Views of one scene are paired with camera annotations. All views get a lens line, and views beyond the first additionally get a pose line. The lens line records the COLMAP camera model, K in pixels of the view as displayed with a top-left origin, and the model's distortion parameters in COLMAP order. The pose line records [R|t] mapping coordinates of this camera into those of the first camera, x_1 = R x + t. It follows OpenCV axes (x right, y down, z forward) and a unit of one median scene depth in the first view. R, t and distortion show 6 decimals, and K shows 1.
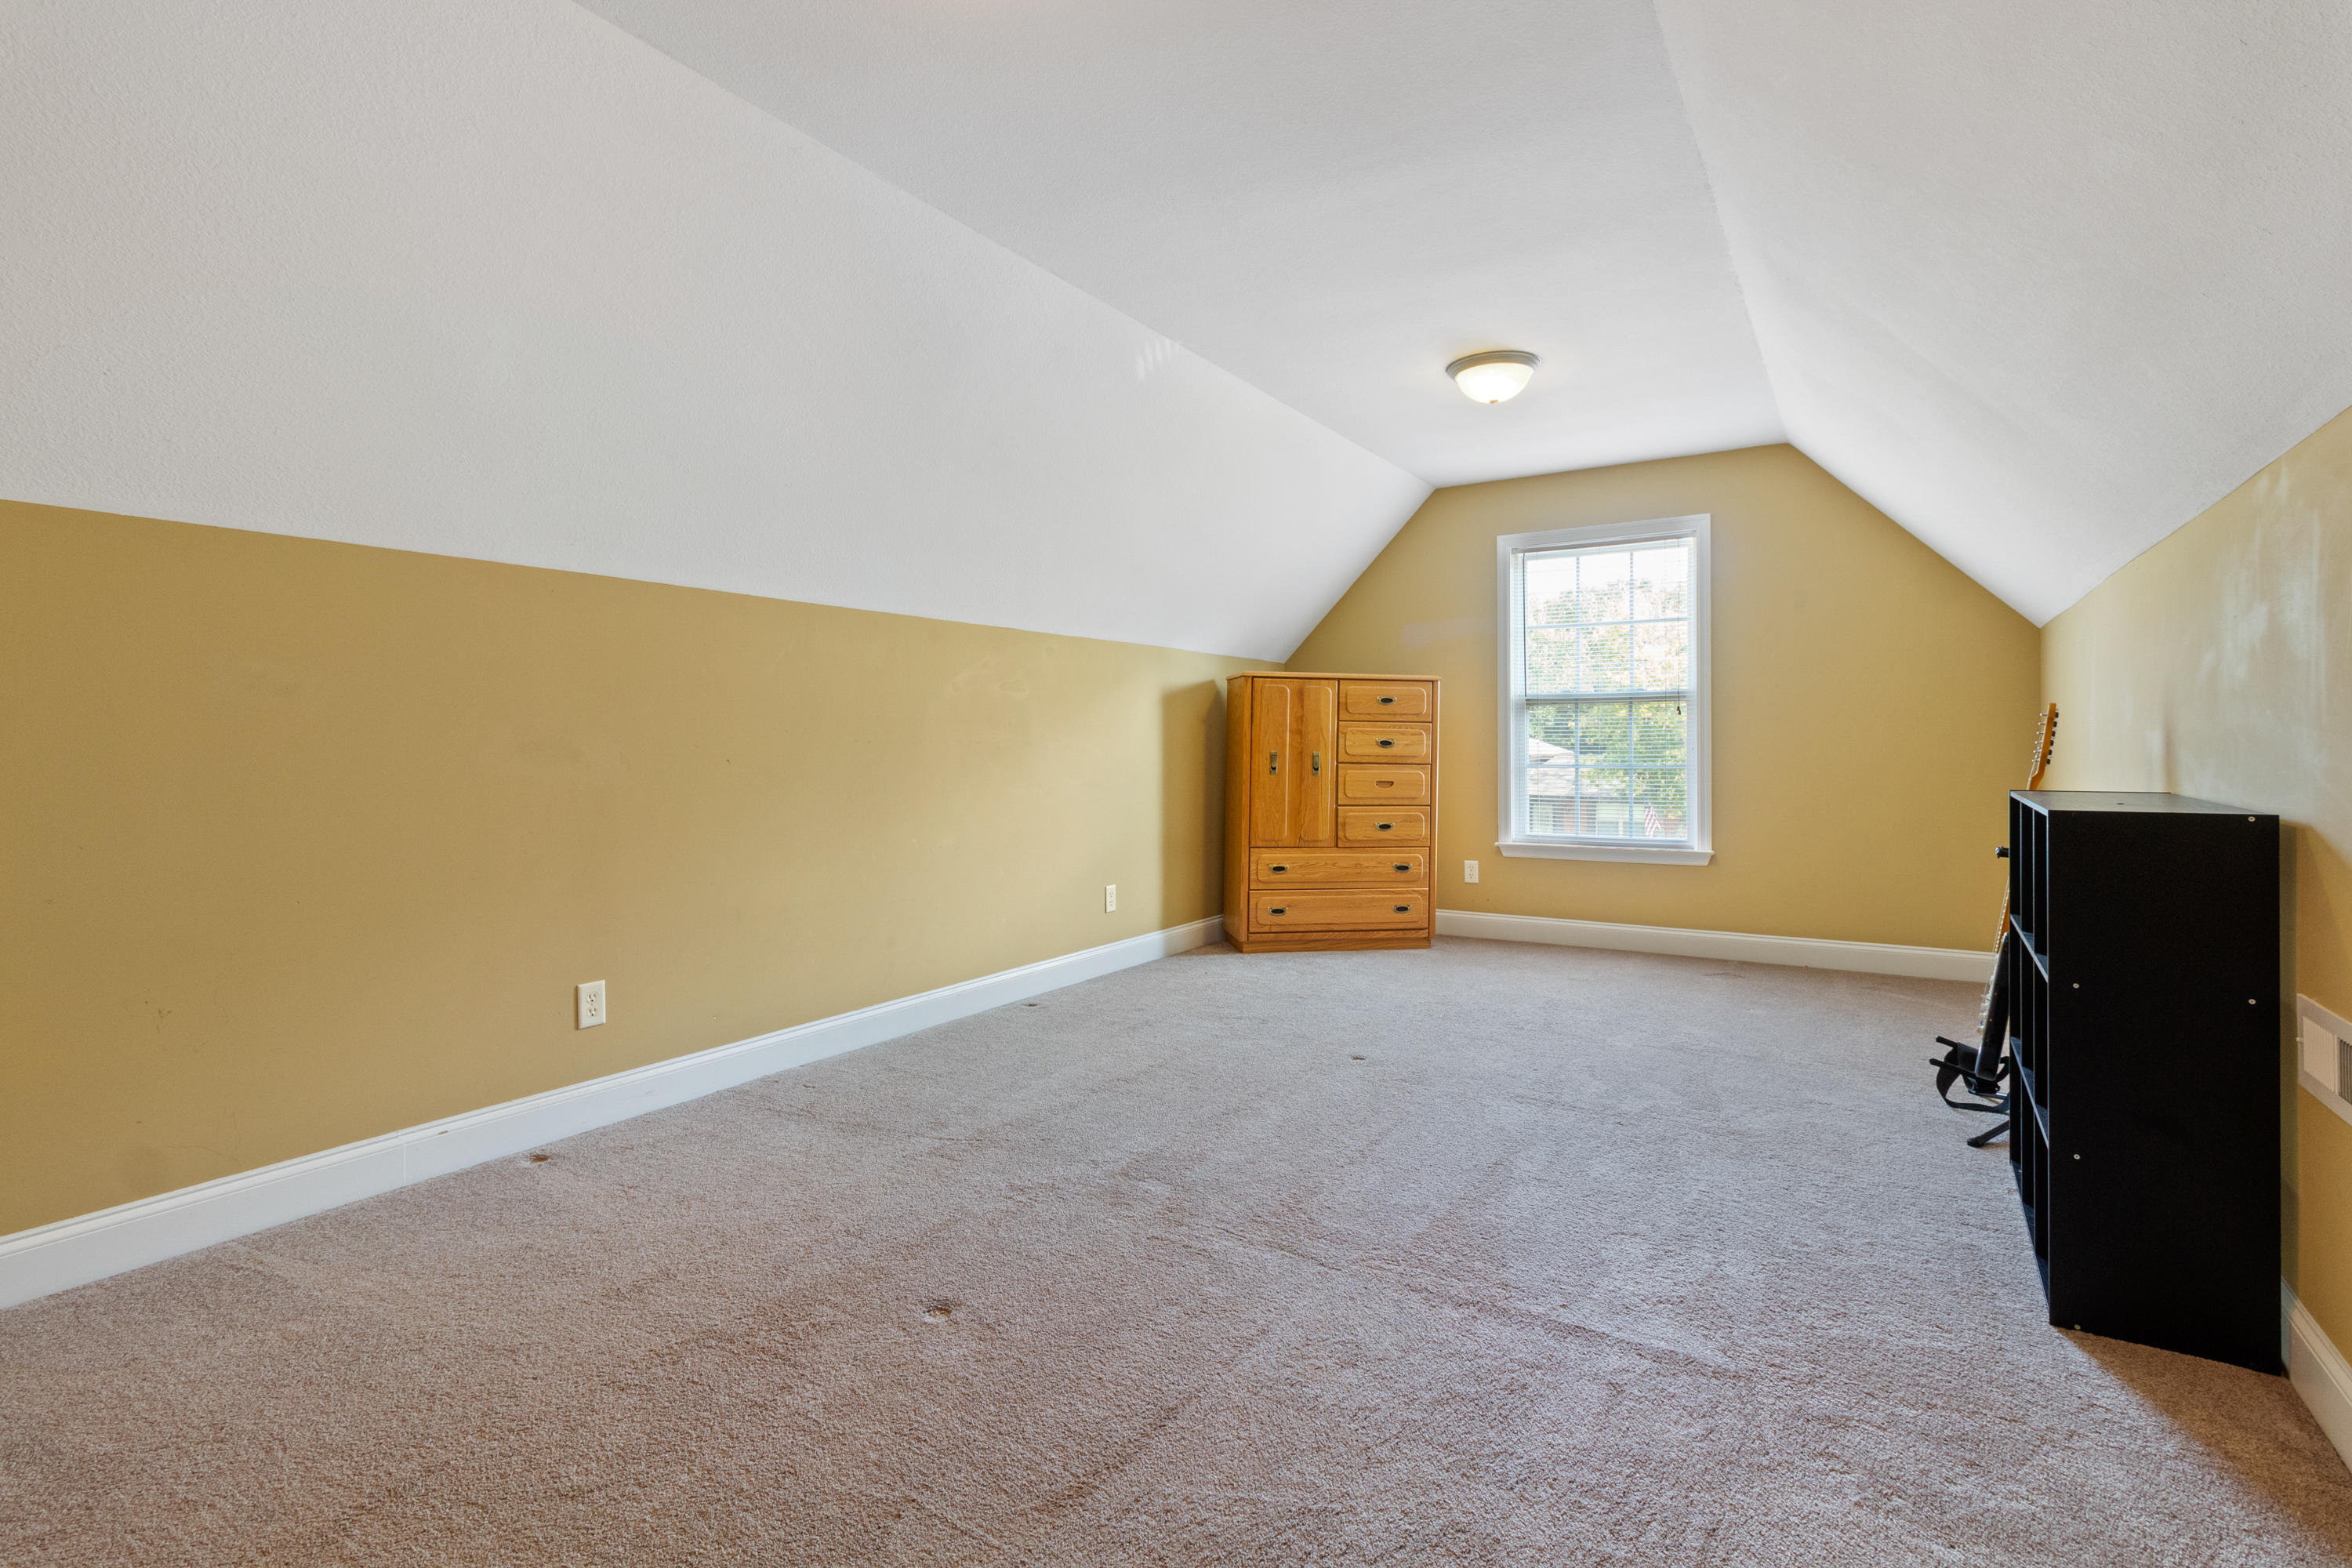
lens RADIAL K [[1118.4, 0, 1183.2], [0, 1118.4, 744.3], [0, 0, 1]] dist [0.004111, 0.000739]
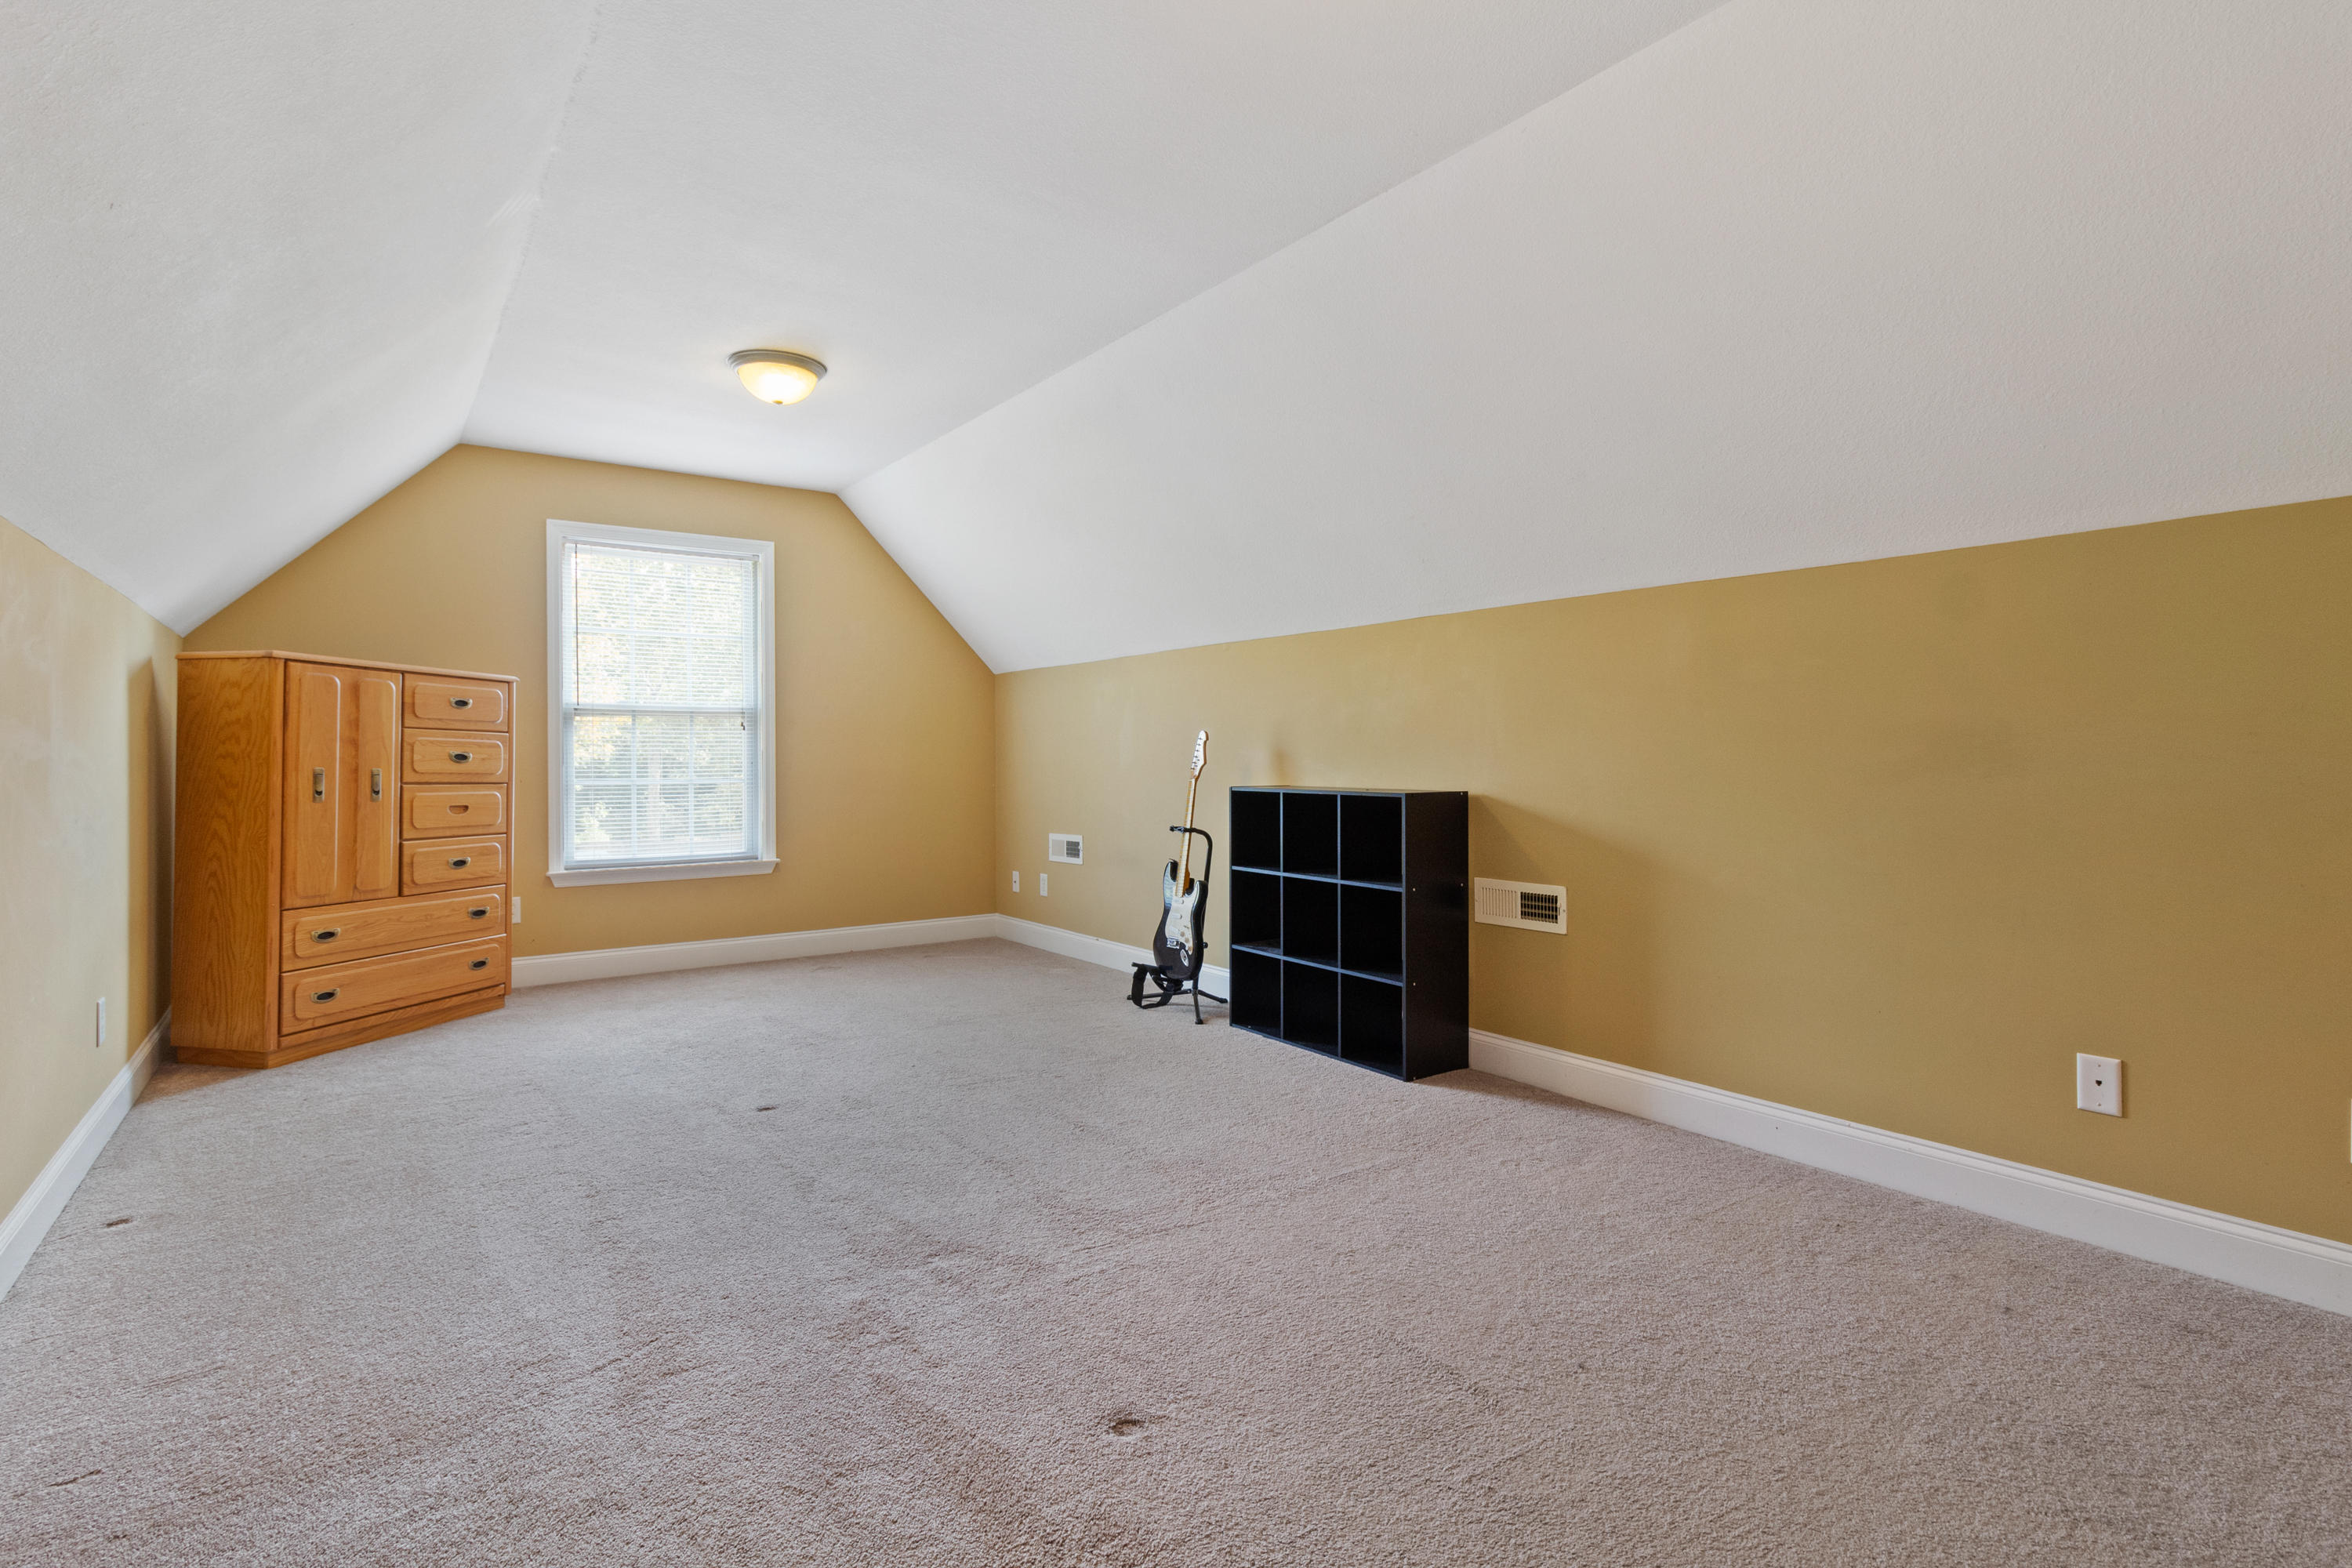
lens RADIAL K [[1118.4, 0, 1183.2], [0, 1118.4, 744.3], [0, 0, 1]] dist [0.004111, 0.000739]
pose [[0.381133, 0.013297, 0.924424, -0.359279], [0.000436, 0.999894, -0.014562, 0.001714], [-0.924520, 0.005953, 0.381087, 0.230049]]
